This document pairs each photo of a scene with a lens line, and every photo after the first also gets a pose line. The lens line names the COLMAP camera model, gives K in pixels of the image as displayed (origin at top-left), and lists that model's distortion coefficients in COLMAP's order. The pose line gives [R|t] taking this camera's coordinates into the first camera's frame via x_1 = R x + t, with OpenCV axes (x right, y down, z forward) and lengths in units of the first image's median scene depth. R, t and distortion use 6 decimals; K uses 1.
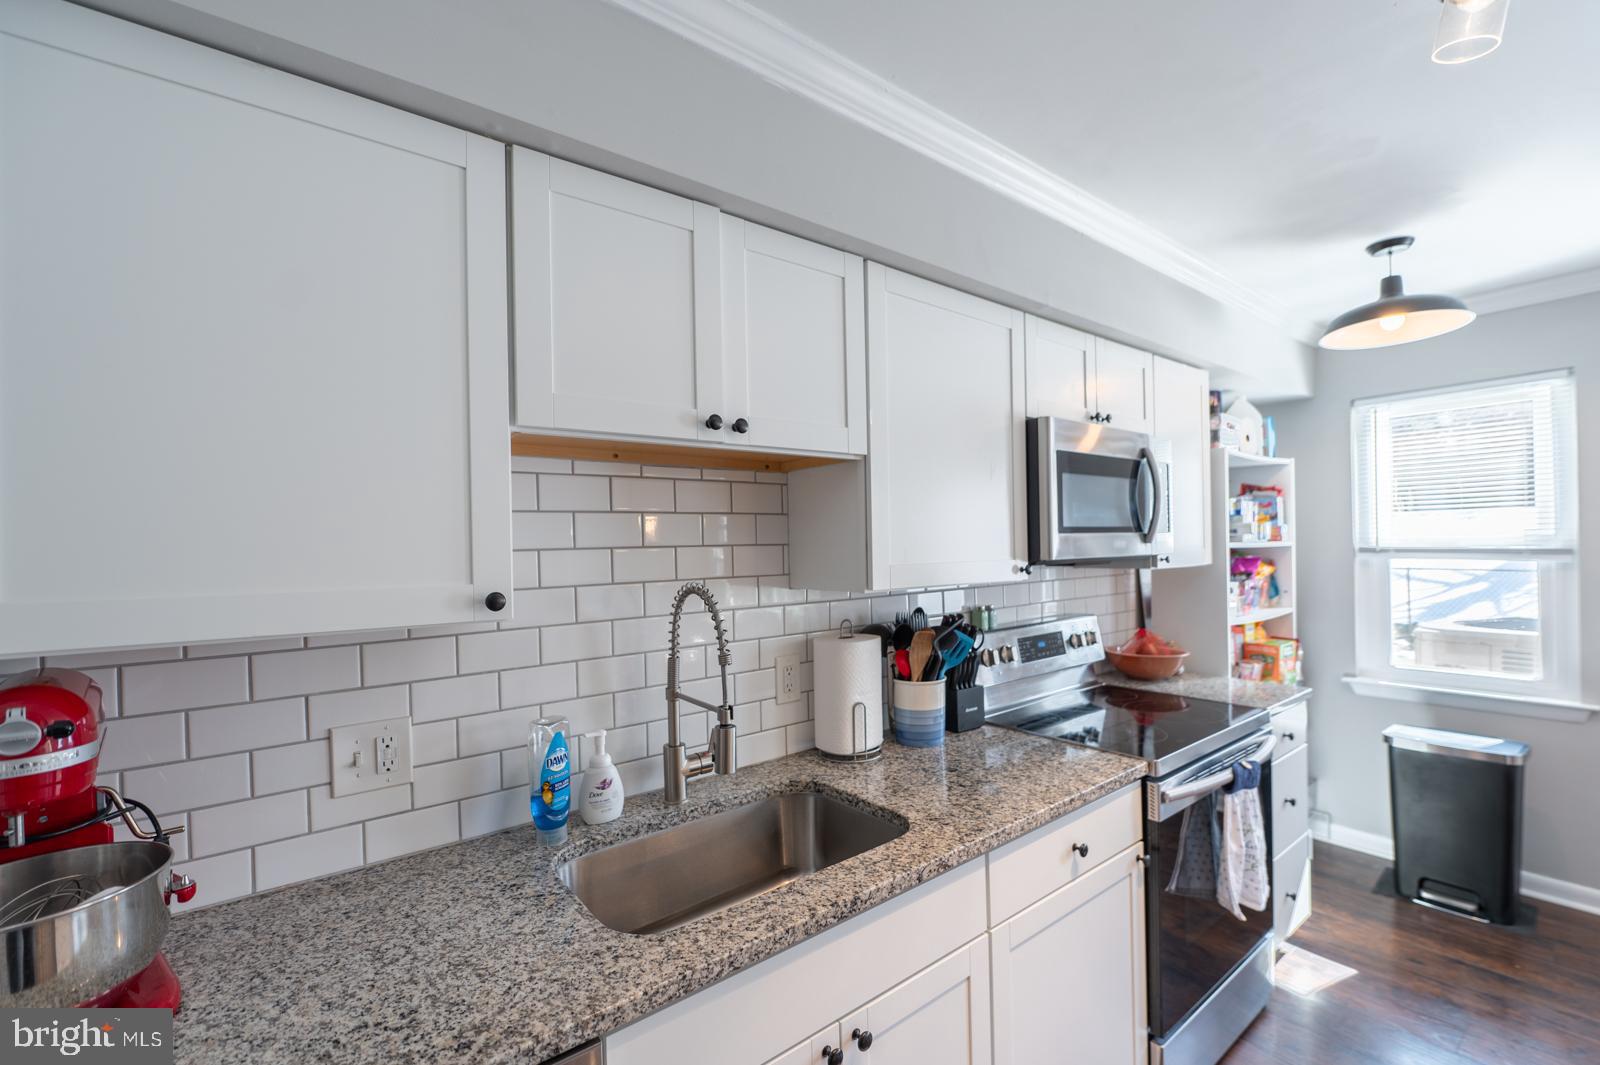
lens RADIAL K [[665.7, 0, 808.2], [0, 665.7, 548.9], [0, 0, 1]] dist [-0.000179, 0.000011]
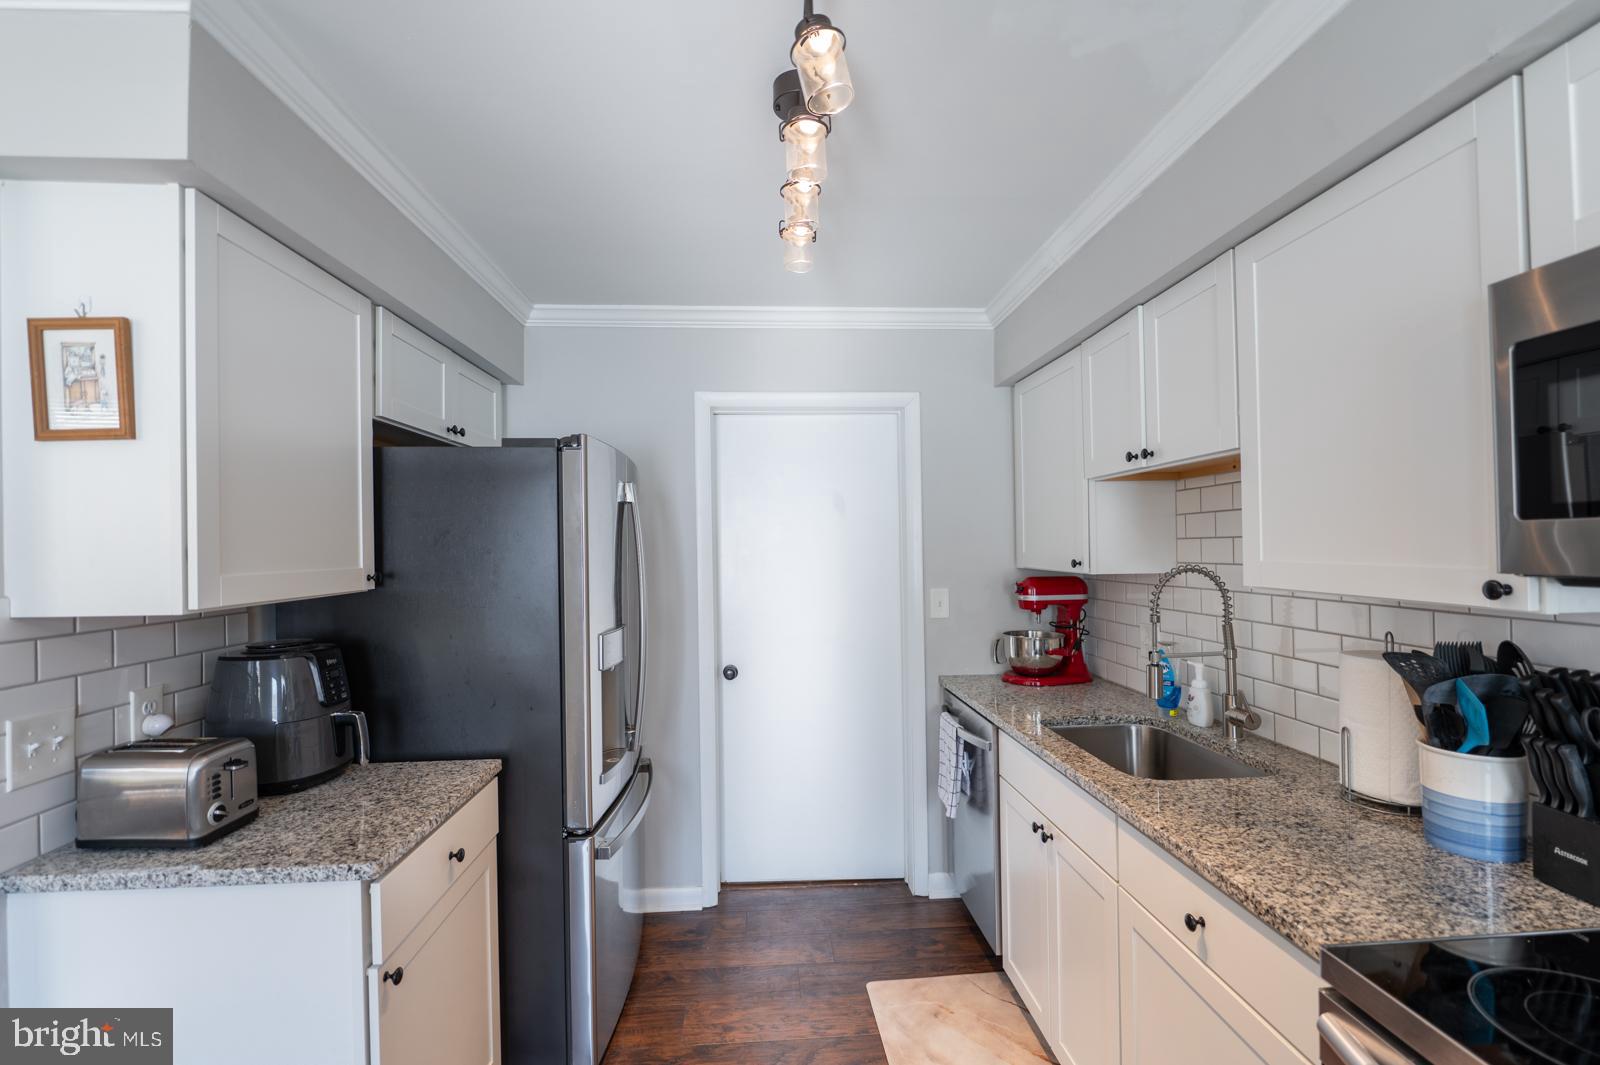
lens RADIAL K [[730.8, 0, 805.9], [0, 730.8, 527.0], [0, 0, 1]] dist [-0.007904, -0.000276]
pose [[-0.556367, 0.008158, -0.830897, 1.412562], [0.021348, 0.999762, -0.004479, -0.033203], [0.830662, -0.020230, -0.556409, 1.121438]]
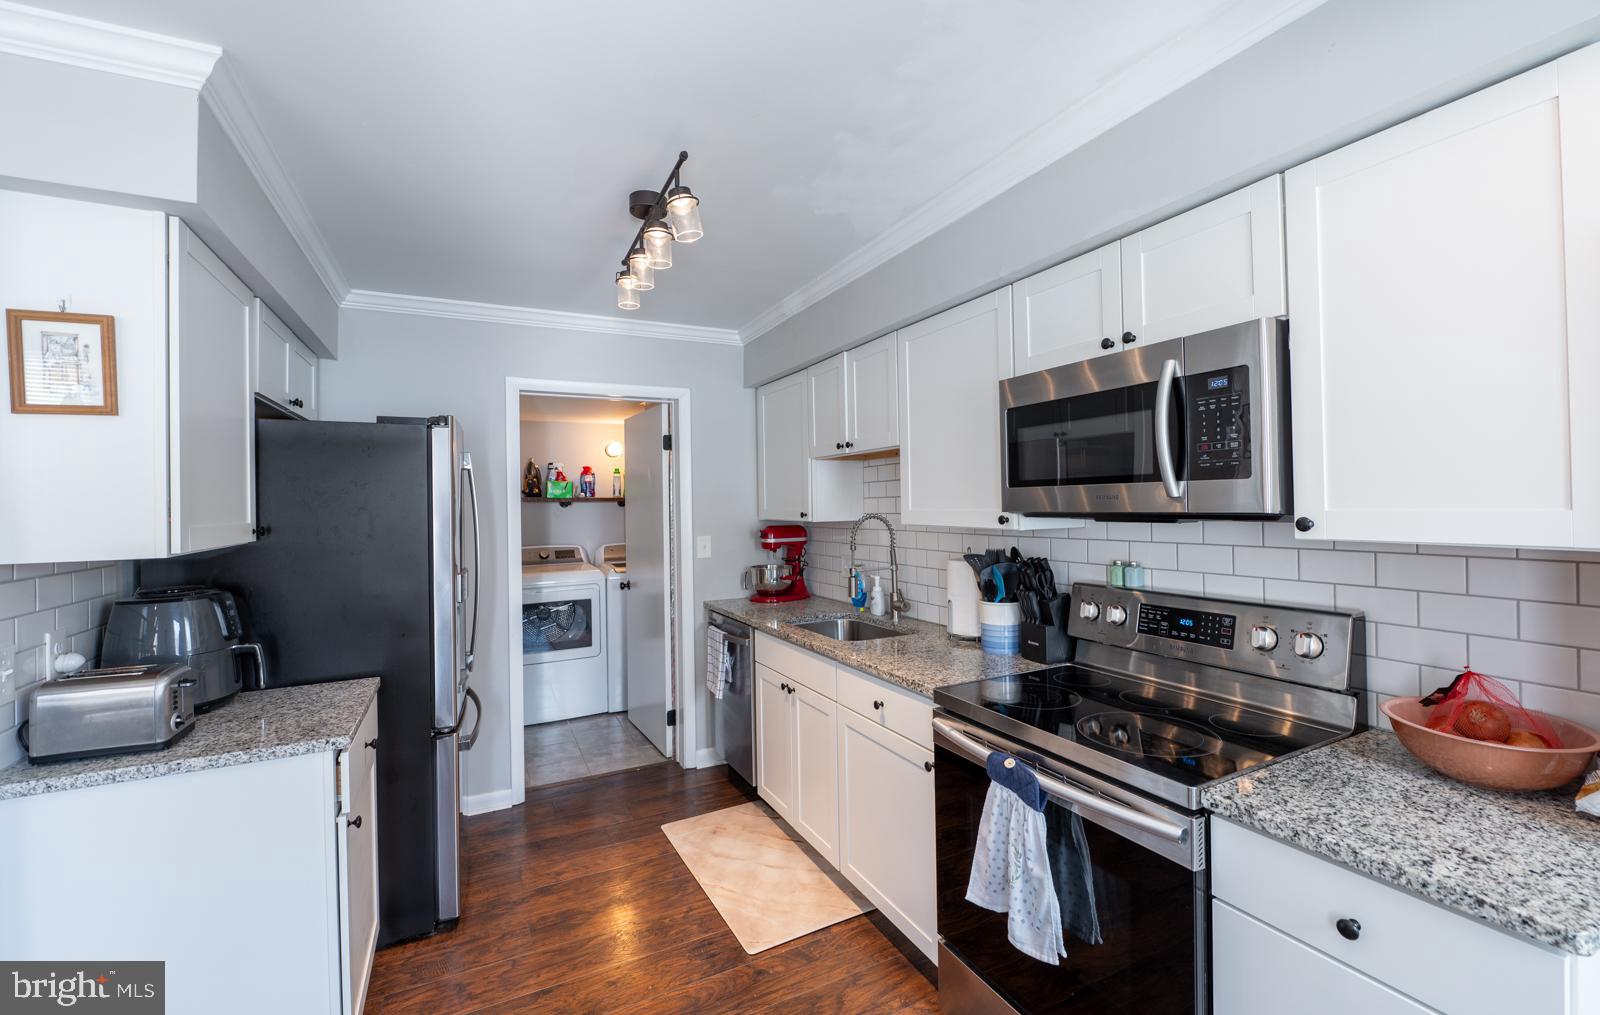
lens RADIAL K [[679.3, 0, 814.6], [0, 679.3, 482.0], [0, 0, 1]] dist [-0.007638, -0.000439]
pose [[-0.175278, -0.005148, -0.984505, 1.947231], [0.017888, 0.999805, -0.008413, -0.035898], [0.984356, -0.019085, -0.175152, 1.147356]]
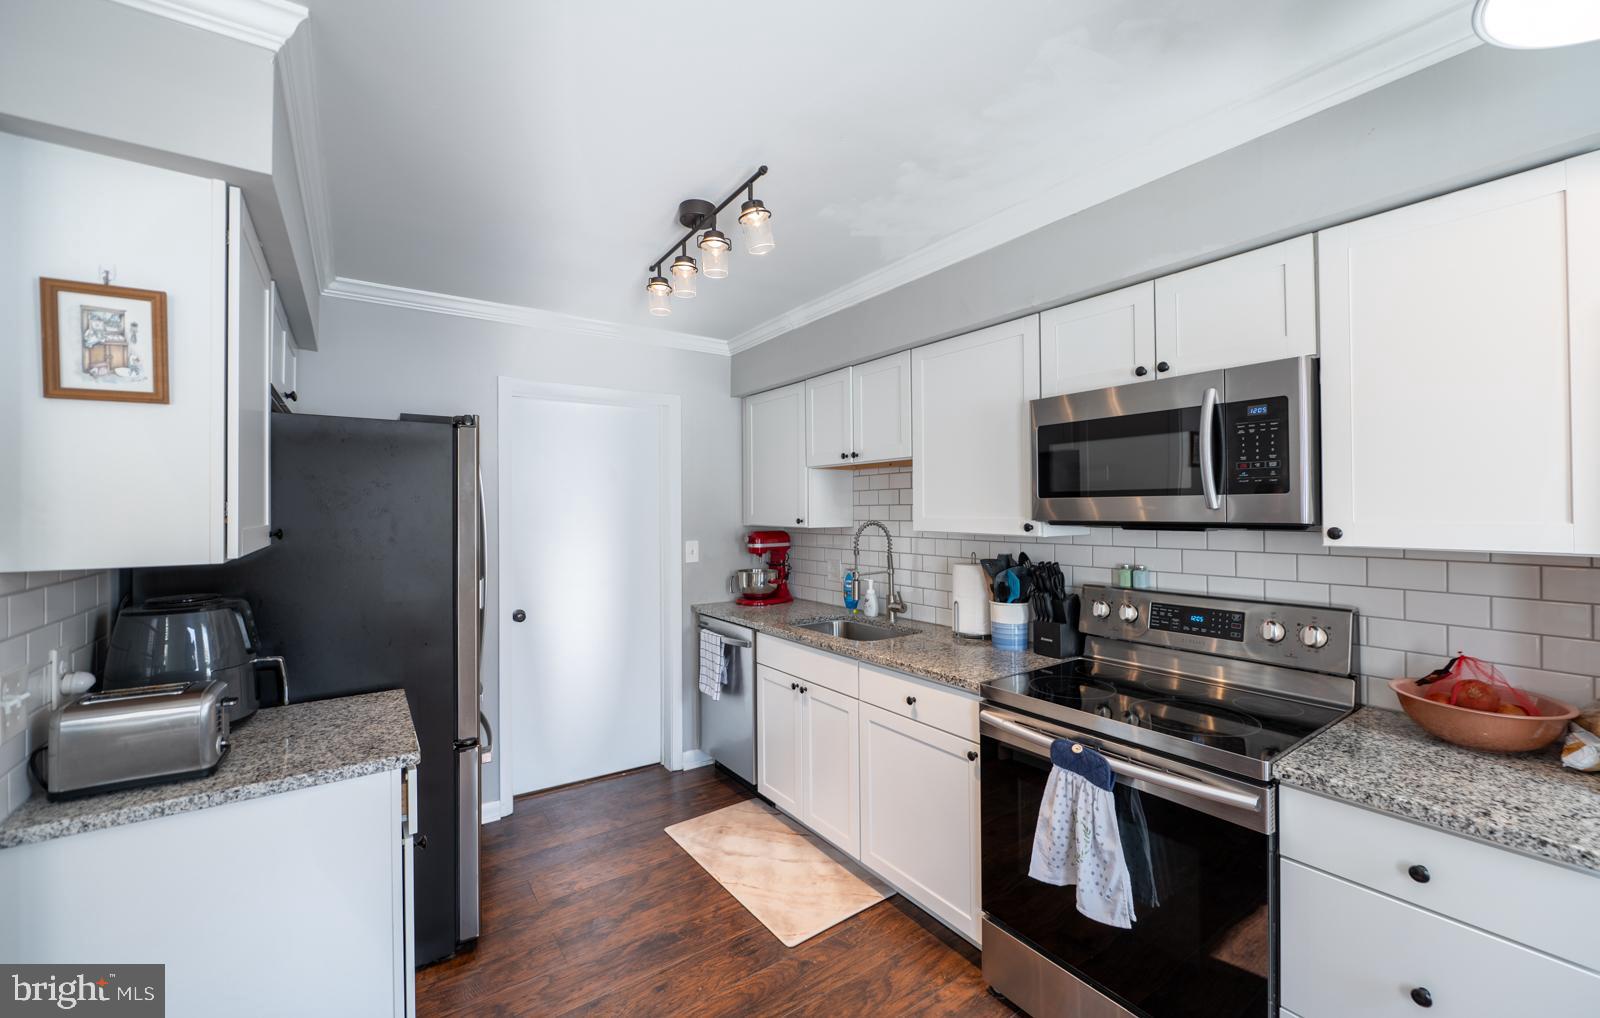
lens RADIAL K [[650.0, 0, 819.6], [0, 650.0, 487.8], [0, 0, 1]] dist [-0.002967, -0.000987]
pose [[-0.024260, -0.009531, -0.999660, 1.981834], [0.003069, 0.999949, -0.009608, -0.039598], [0.999701, -0.003301, -0.024229, 0.831296]]
